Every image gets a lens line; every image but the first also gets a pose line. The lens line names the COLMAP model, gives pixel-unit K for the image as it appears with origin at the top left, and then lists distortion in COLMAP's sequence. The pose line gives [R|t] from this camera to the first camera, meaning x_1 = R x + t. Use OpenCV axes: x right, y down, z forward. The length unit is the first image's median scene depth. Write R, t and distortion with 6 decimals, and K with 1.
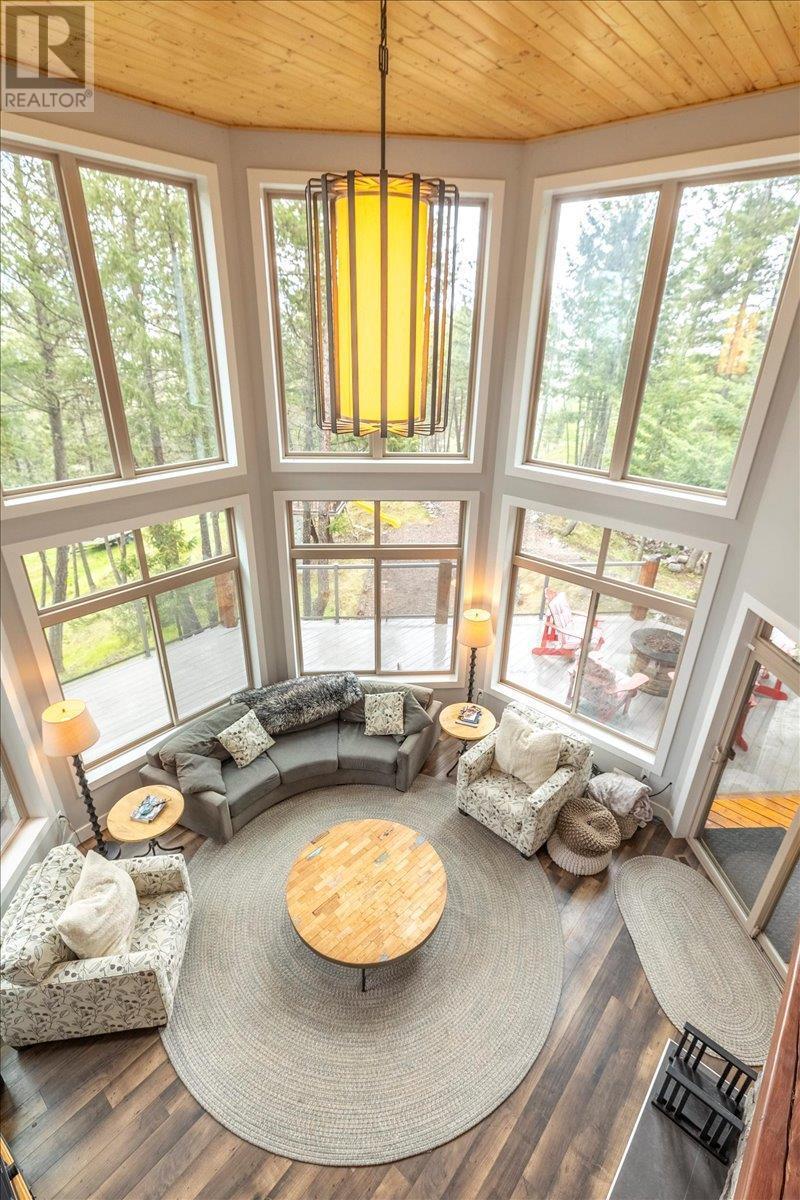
lens RADIAL K [[550.2, 0, 400.0], [0, 550.2, 600.0], [0, 0, 1]] dist [0.001221, 0.000067]
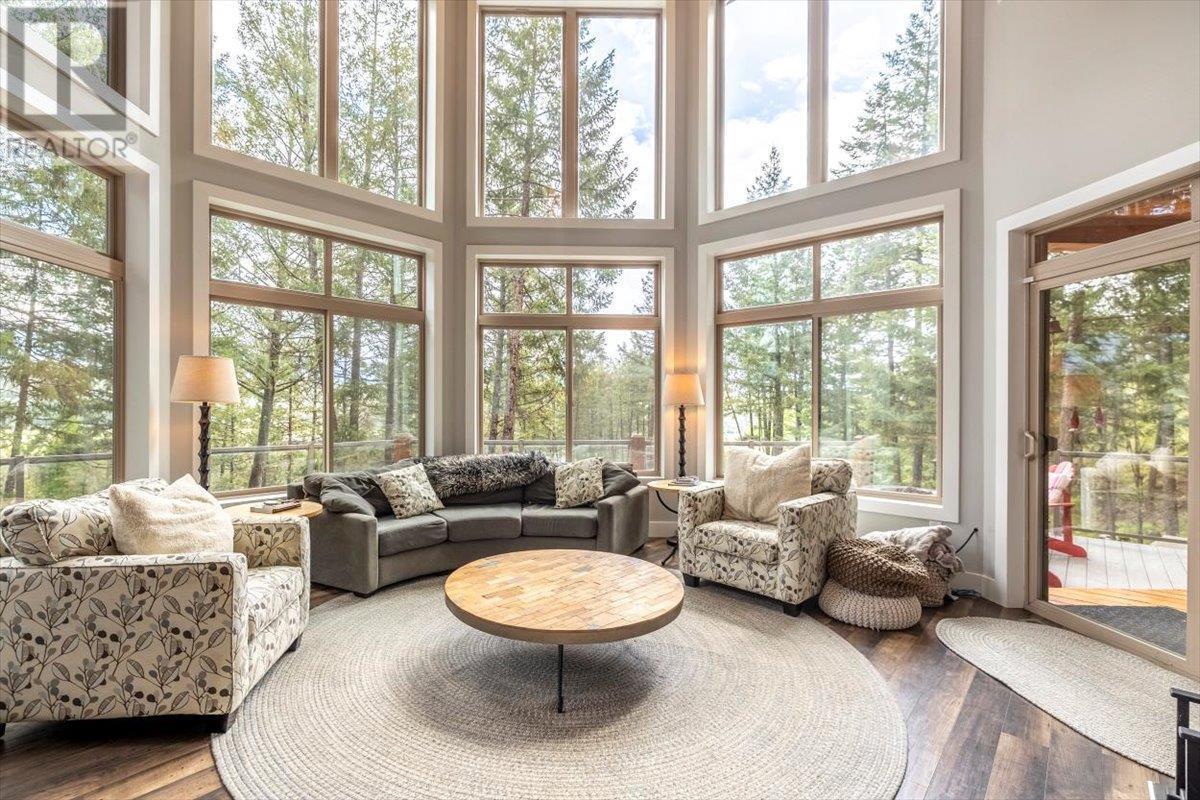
lens RADIAL K [[540.1, 0, 546.4], [0, 540.1, 404.6], [0, 0, 1]] dist [-0.000341, 0.000045]
pose [[0.998262, -0.013025, -0.057467, -0.032652], [-0.012932, 0.903056, -0.429328, 0.498433], [0.057488, 0.429325, 0.901319, 0.250571]]
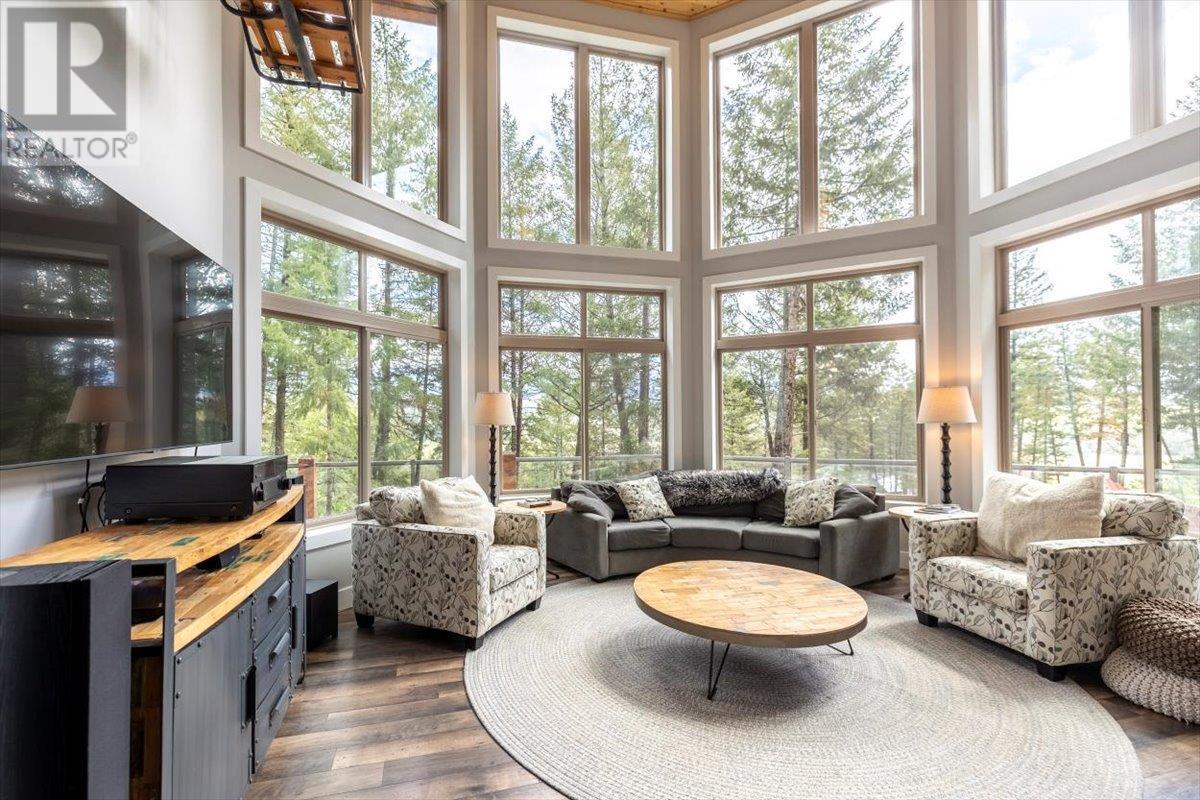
lens RADIAL K [[519.9, 0, 565.1], [0, 519.9, 416.4], [0, 0, 1]] dist [0.000943, -0.000291]
pose [[0.830242, -0.026600, -0.556768, 0.113493], [-0.220189, 0.901972, -0.371433, 0.507826], [0.512069, 0.430974, 0.742998, 0.216152]]
